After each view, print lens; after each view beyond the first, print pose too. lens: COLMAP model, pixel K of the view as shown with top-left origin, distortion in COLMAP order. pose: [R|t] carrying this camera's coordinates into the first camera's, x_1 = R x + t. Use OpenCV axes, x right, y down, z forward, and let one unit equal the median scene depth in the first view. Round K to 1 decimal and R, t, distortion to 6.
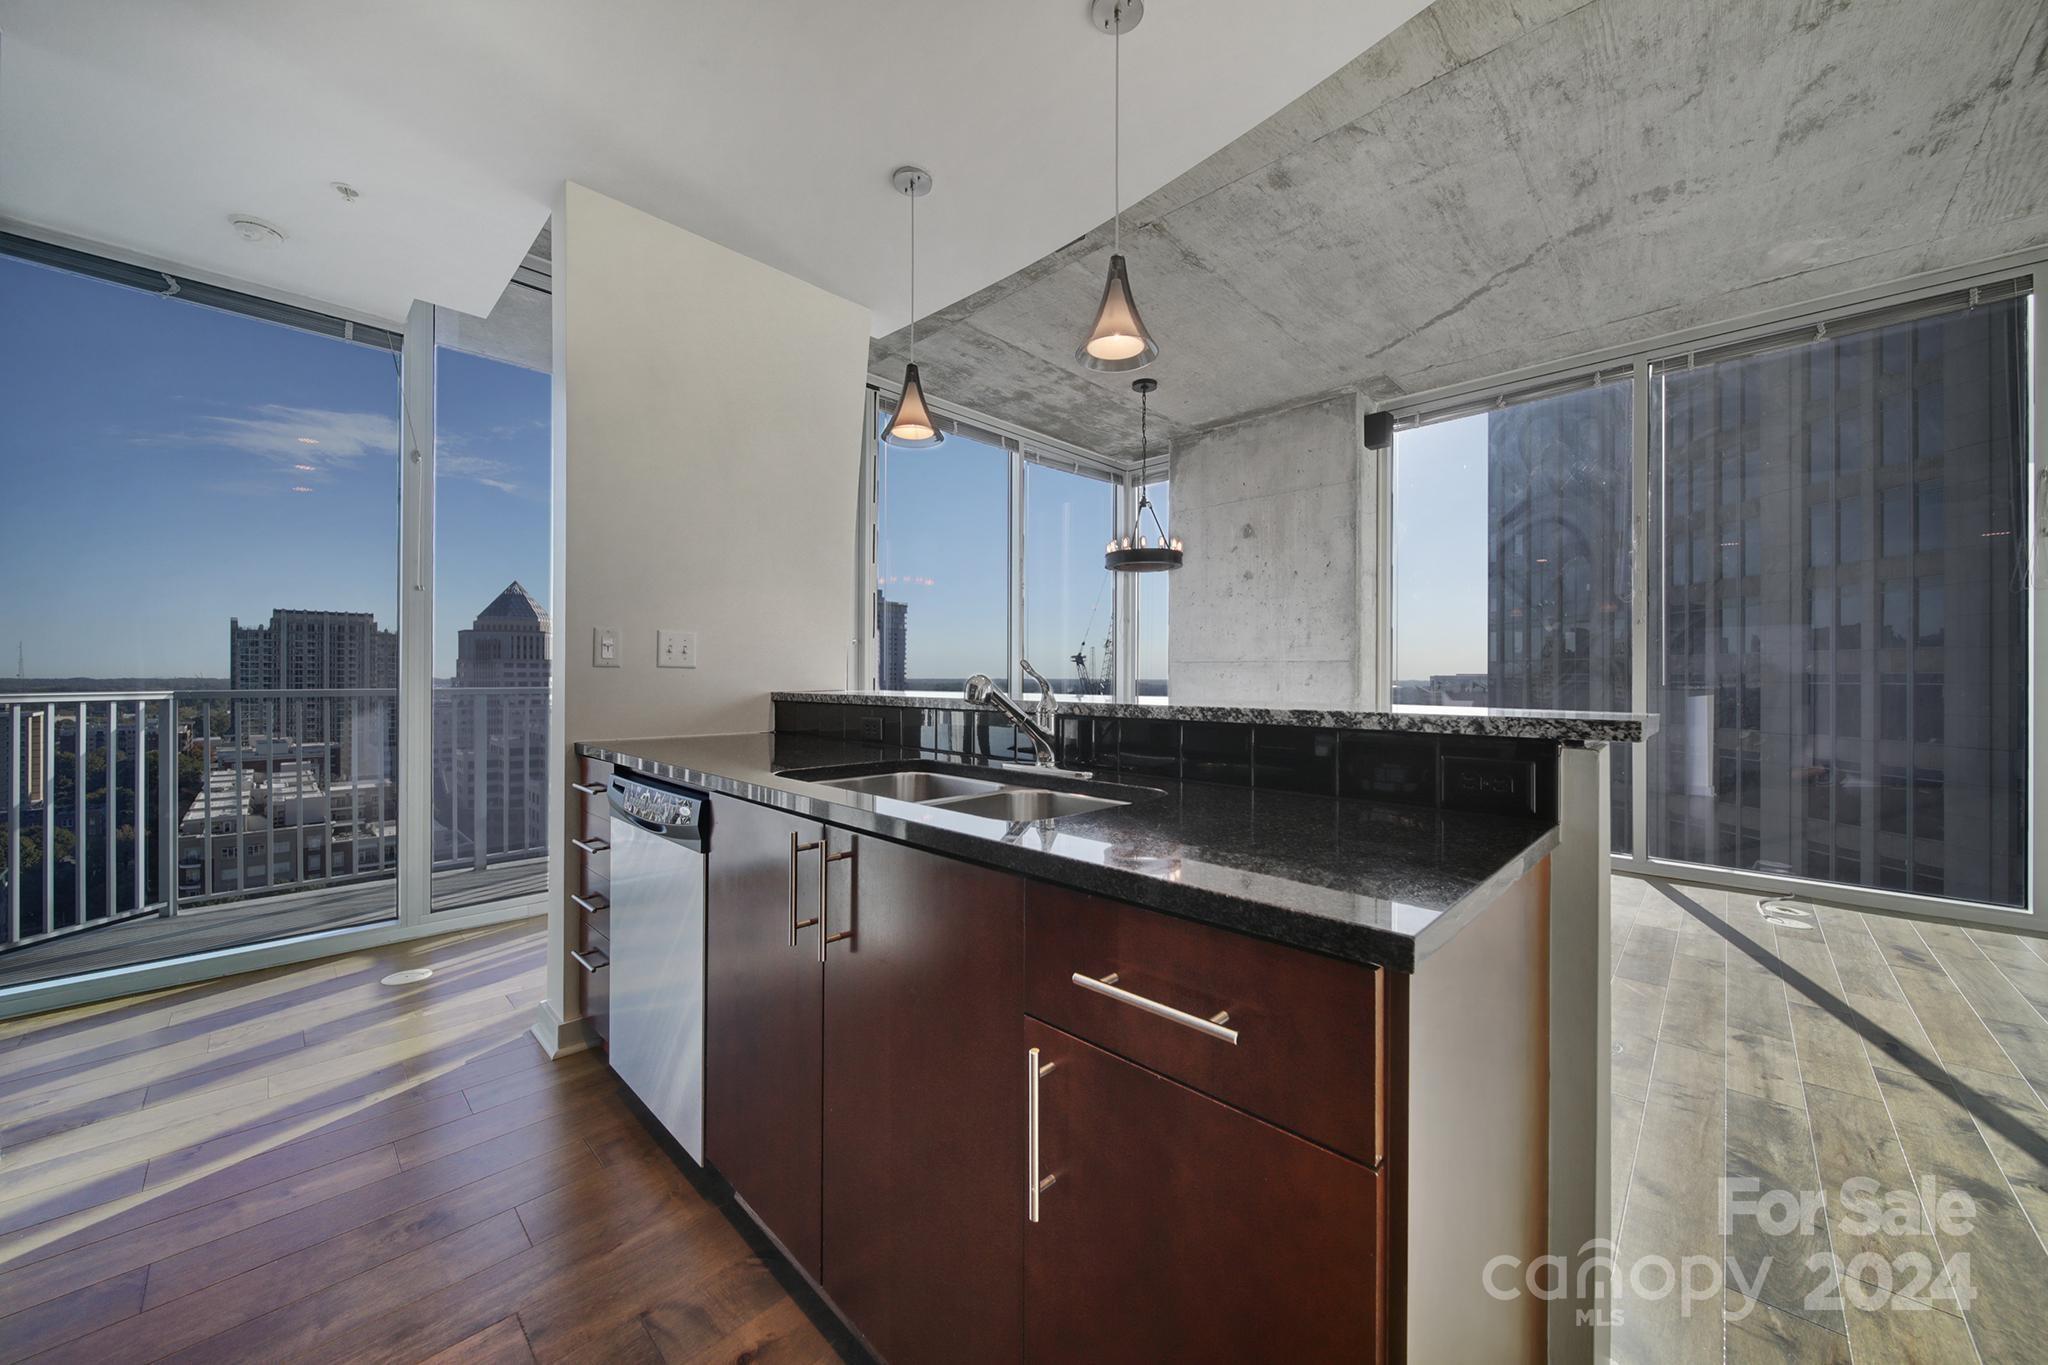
lens RADIAL K [[720.1, 0, 1023.3], [0, 720.1, 676.2], [0, 0, 1]] dist [0.000792, -0.001826]
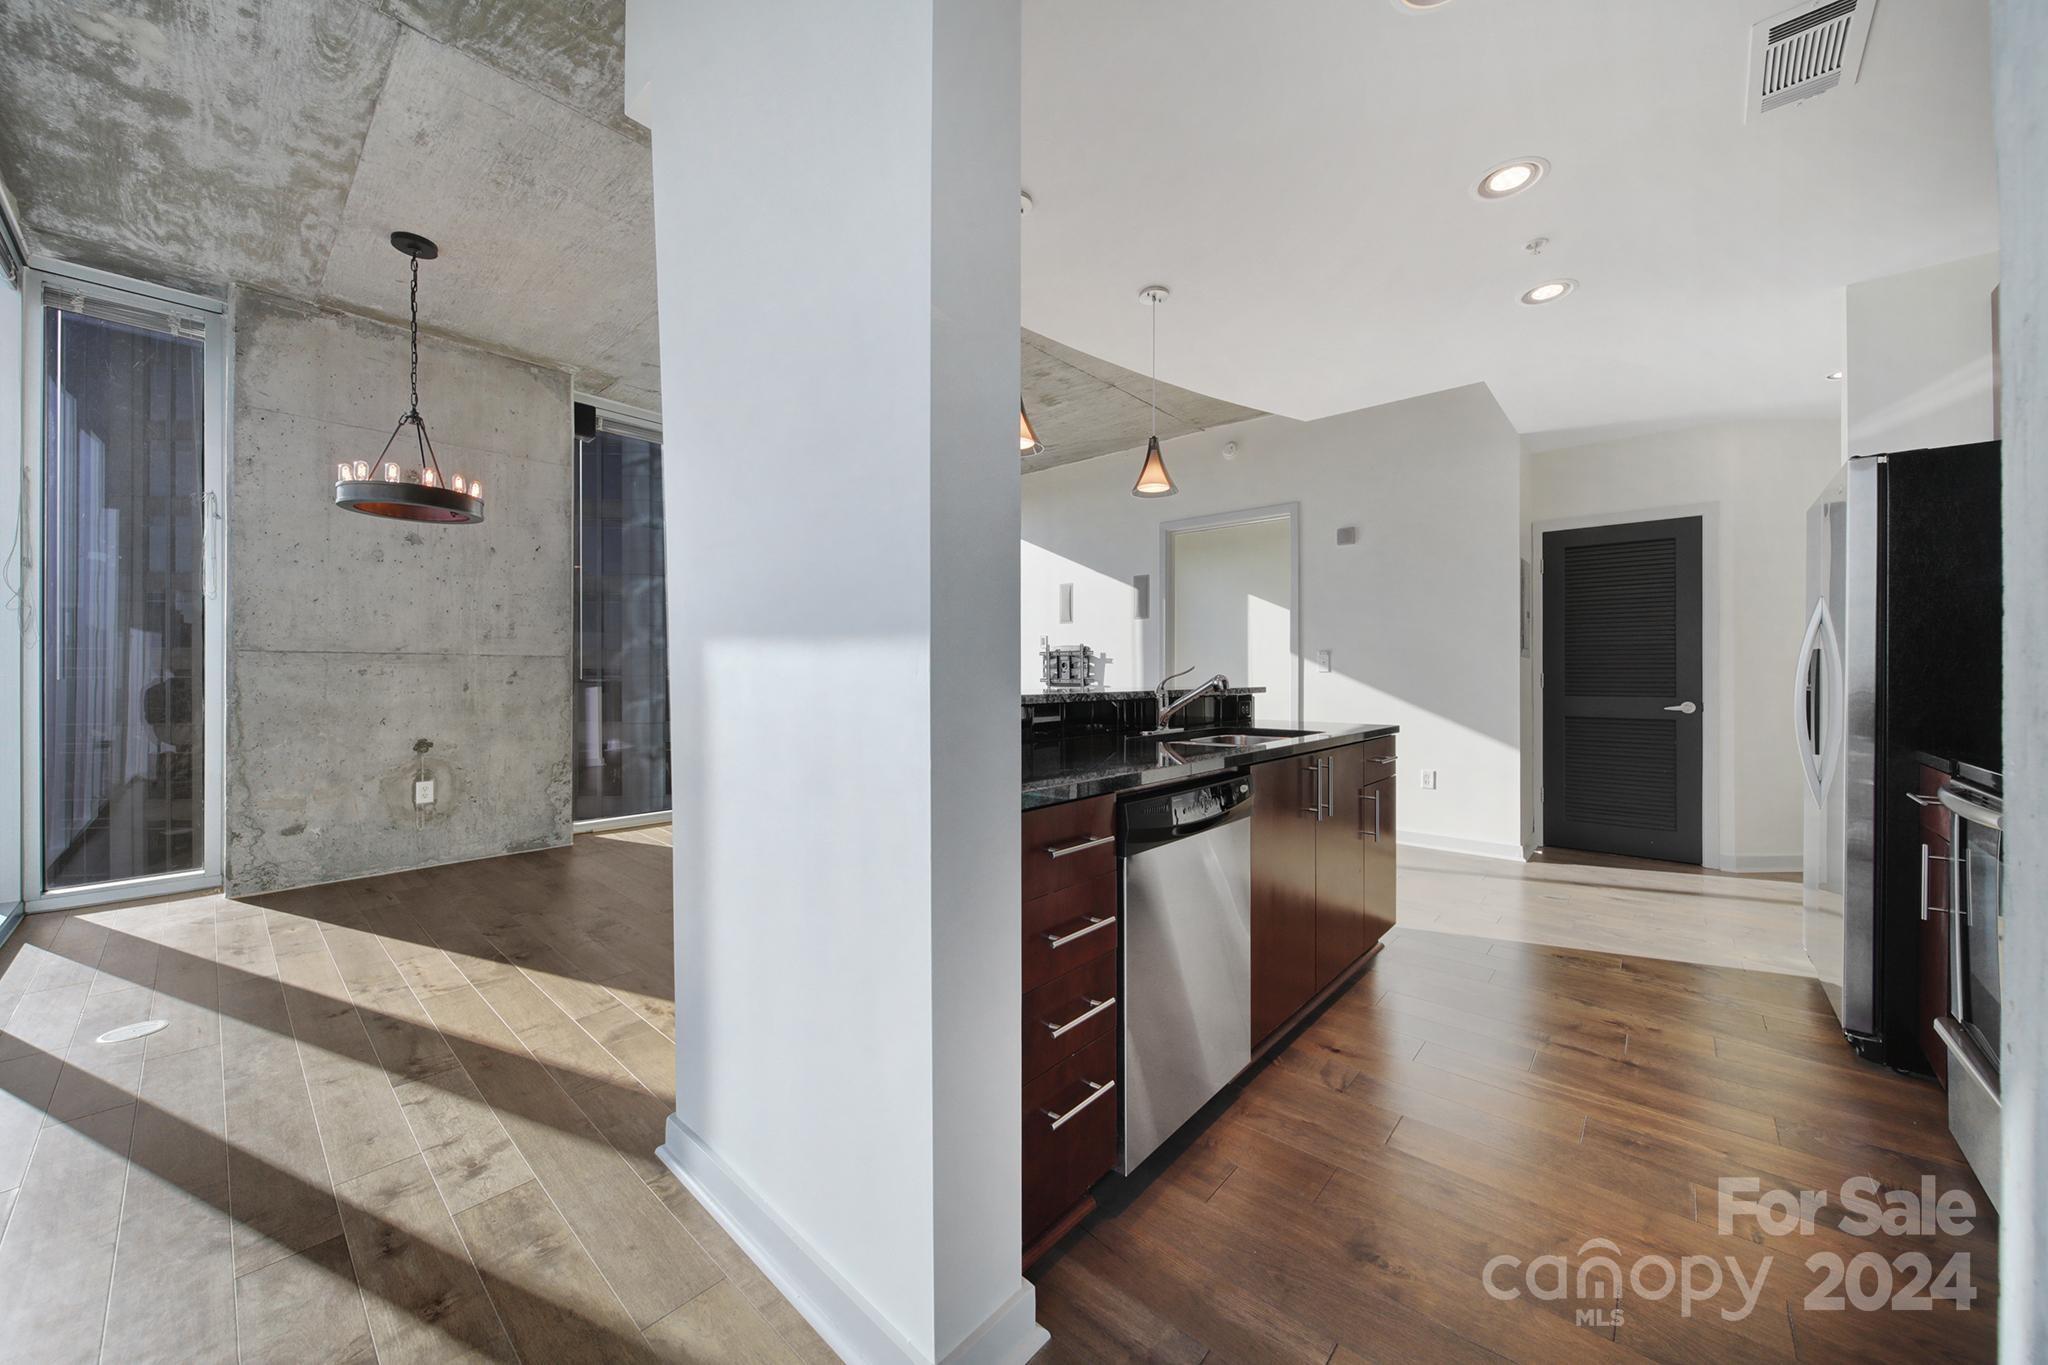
lens RADIAL K [[735.4, 0, 1023.9], [0, 735.4, 671.1], [0, 0, 1]] dist [-0.001689, -0.001193]
pose [[-0.036349, -0.000272, 0.999339, -0.512776], [-0.000883, 1.000000, 0.000240, -0.003790], [-0.999339, -0.000874, -0.036349, 0.427793]]
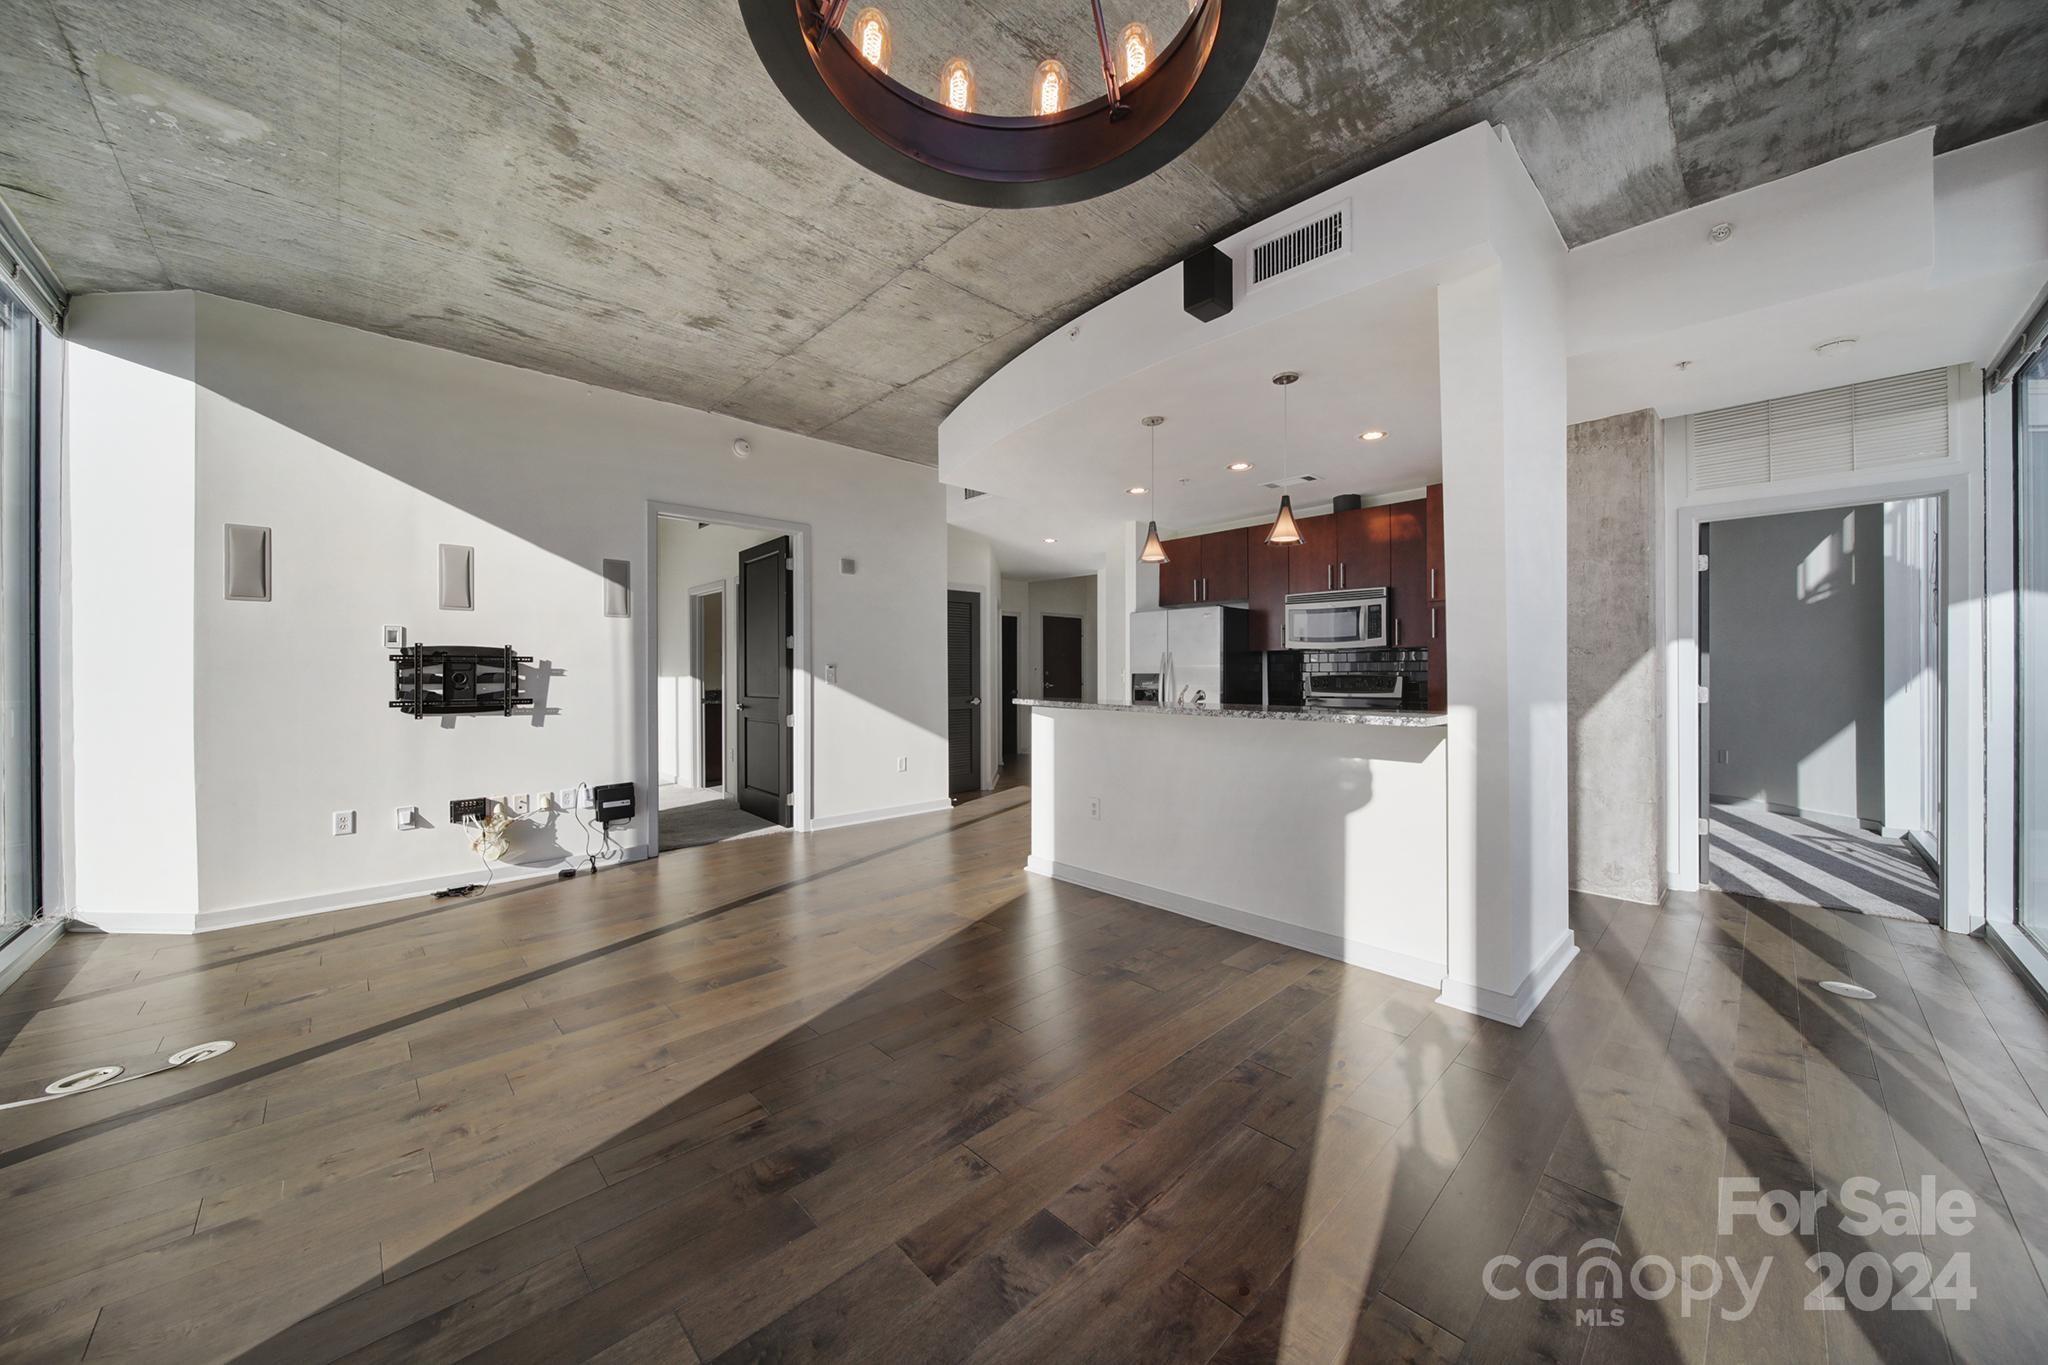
lens RADIAL K [[720.1, 0, 1033.1], [0, 720.1, 670.4], [0, 0, 1]] dist [0.000792, -0.001826]
pose [[-0.999350, 0.000662, 0.036031, 0.148658], [0.000571, 0.999997, -0.002533, -0.020364], [-0.036033, -0.002511, -0.999347, 1.087367]]
